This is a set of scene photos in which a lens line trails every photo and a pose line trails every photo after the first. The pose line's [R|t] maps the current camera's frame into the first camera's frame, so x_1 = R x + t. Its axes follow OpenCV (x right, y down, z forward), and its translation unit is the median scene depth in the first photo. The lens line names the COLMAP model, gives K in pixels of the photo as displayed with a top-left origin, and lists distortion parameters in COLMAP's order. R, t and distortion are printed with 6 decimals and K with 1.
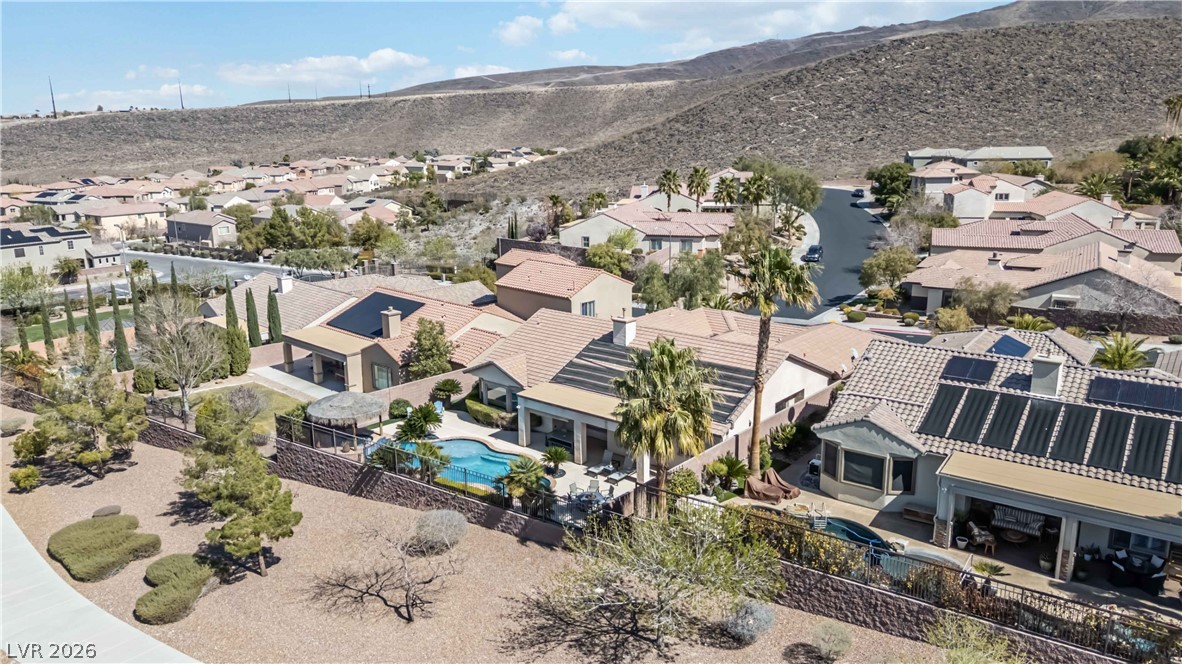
lens RADIAL K [[868.4, 0, 591.6], [0, 868.4, 330.6], [0, 0, 1]] dist [0.078765, -0.077090]
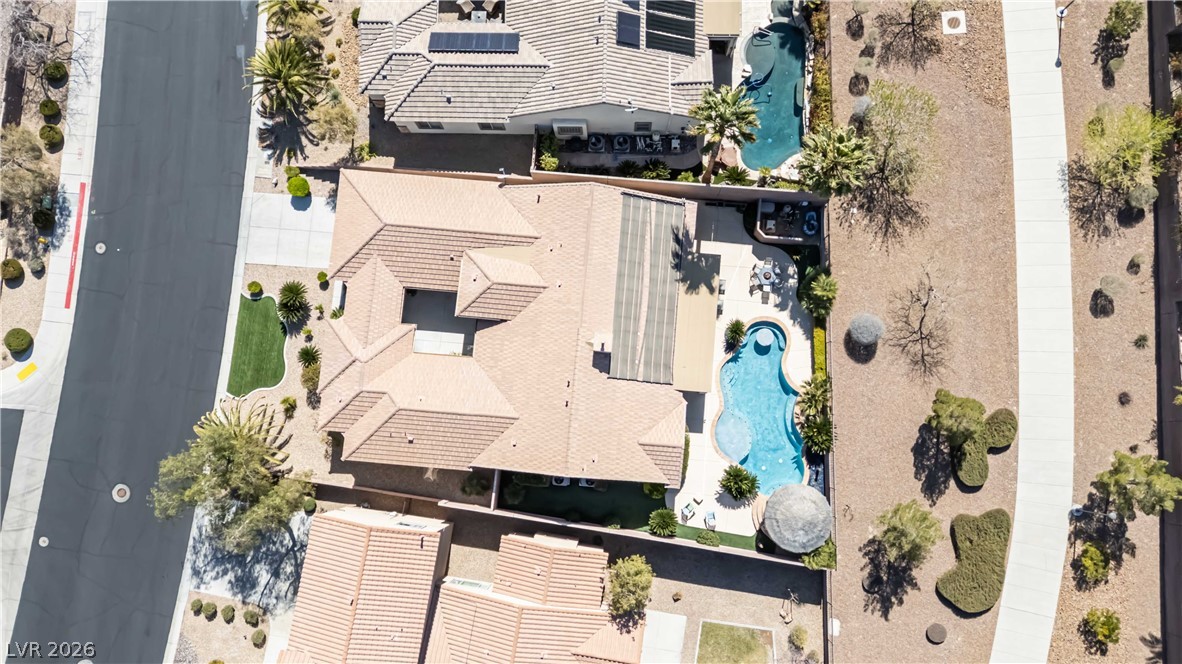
lens RADIAL K [[868.4, 0, 597.5], [0, 868.4, 337.7], [0, 0, 1]] dist [0.078765, -0.077090]
pose [[-0.570027, -0.812958, 0.119032, -0.033340], [0.219157, -0.010818, 0.975630, -0.453682], [-0.791858, 0.582221, 0.184332, 0.370788]]
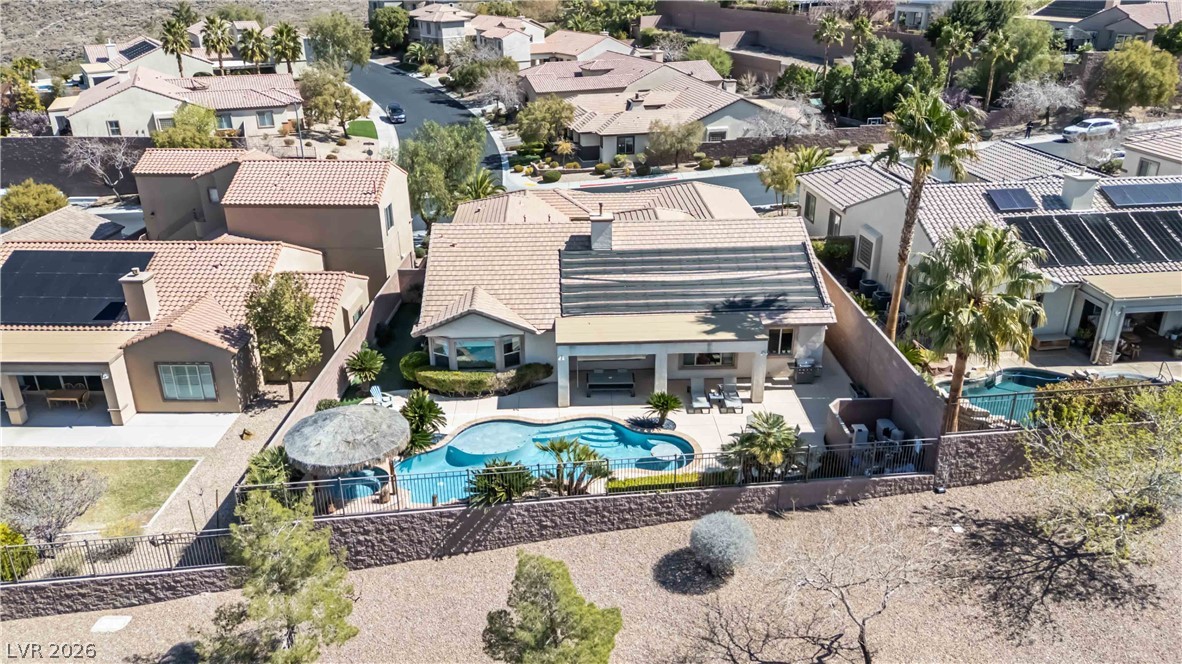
lens RADIAL K [[868.4, 0, 592.3], [0, 868.4, 333.7], [0, 0, 1]] dist [0.078765, -0.077090]
pose [[0.741238, -0.263214, 0.617483, -0.221084], [0.157579, 0.962437, 0.221097, -0.039618], [-0.652484, -0.066583, 0.754872, 0.180513]]
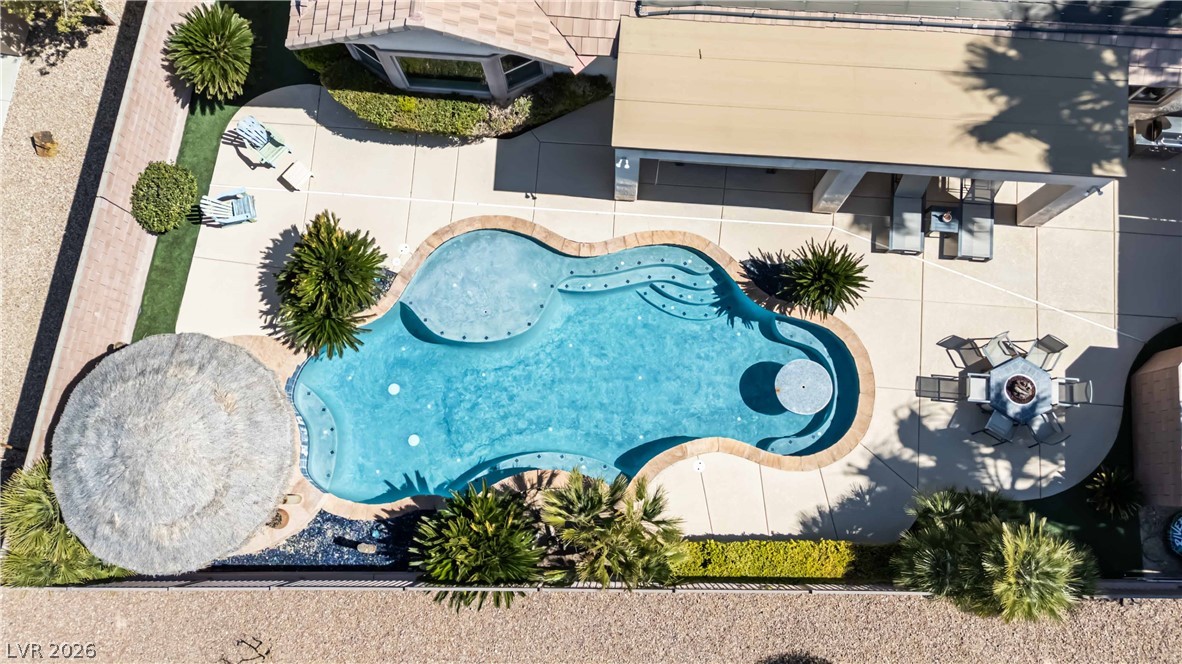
lens RADIAL K [[868.4, 0, 580.6], [0, 868.4, 331.5], [0, 0, 1]] dist [0.078765, -0.077090]
pose [[0.816507, -0.572380, 0.075482, -0.067527], [0.164891, 0.356494, 0.919632, -0.086011], [-0.553287, -0.738440, 0.385461, 0.355723]]
